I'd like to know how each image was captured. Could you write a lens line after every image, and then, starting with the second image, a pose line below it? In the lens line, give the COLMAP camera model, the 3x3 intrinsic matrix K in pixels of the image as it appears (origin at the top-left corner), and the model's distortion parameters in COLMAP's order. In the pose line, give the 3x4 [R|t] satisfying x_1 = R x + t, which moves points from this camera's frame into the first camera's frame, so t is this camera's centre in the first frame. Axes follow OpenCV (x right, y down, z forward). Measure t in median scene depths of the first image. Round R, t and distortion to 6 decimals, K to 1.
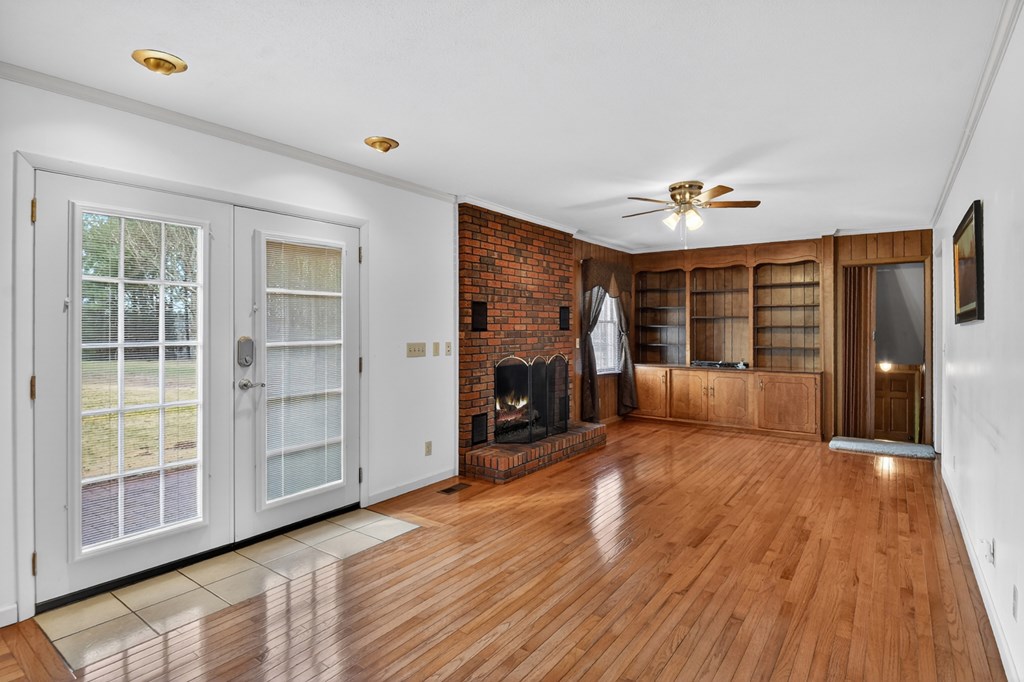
lens RADIAL K [[520.5, 0, 516.4], [0, 520.5, 314.7], [0, 0, 1]] dist [-0.027867, -0.000804]
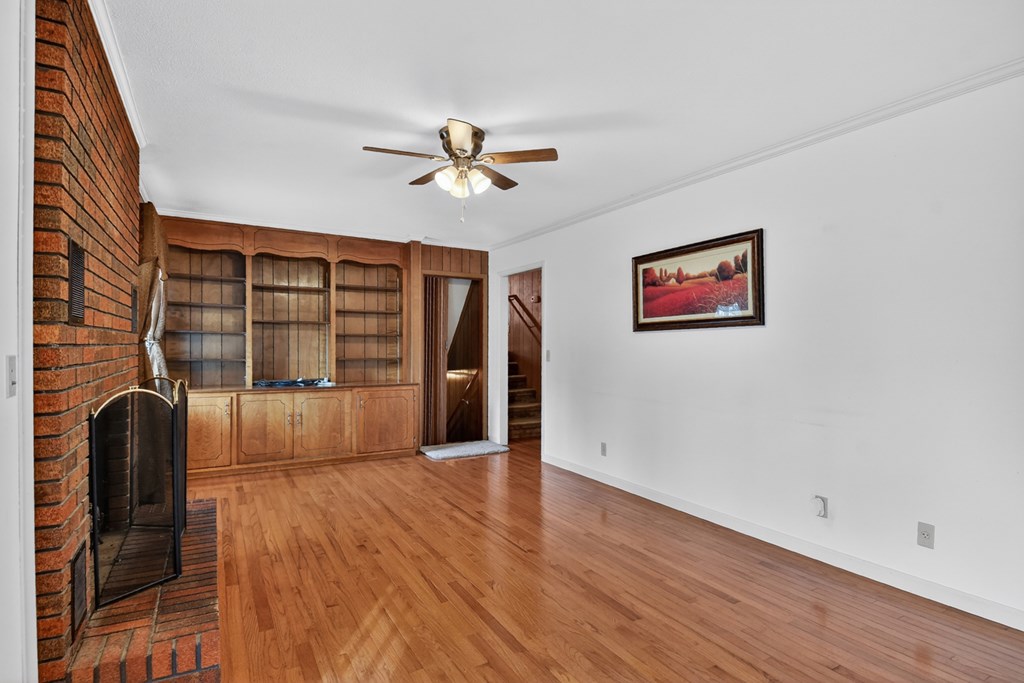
lens RADIAL K [[525.4, 0, 512.0], [0, 525.4, 341.5], [0, 0, 1]] dist [0.000339, -0.000694]
pose [[0.411884, 0.005310, 0.911221, -0.196301], [-0.023383, 0.999715, 0.004744, 0.024002], [-0.910936, -0.023261, 0.411891, 0.397992]]
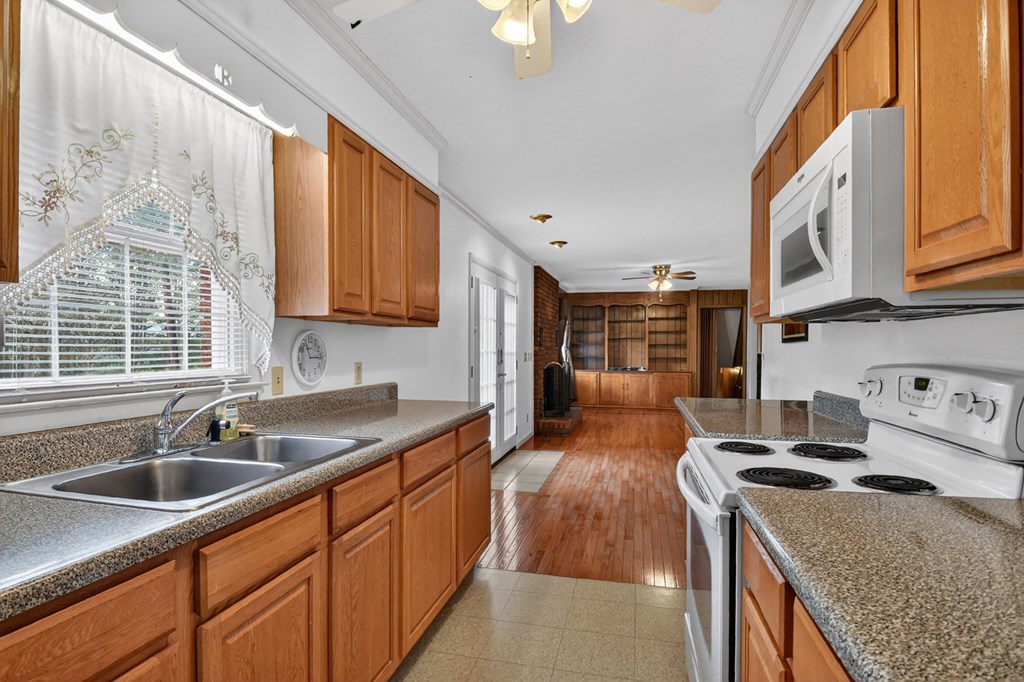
lens RADIAL K [[525.4, 0, 512.0], [0, 525.4, 341.0], [0, 0, 1]] dist [0.000339, -0.000694]
pose [[0.924688, 0.004592, 0.380697, -0.536618], [-0.009214, 0.999904, 0.010321, -0.000083], [-0.380614, -0.013051, 0.924642, -0.319842]]
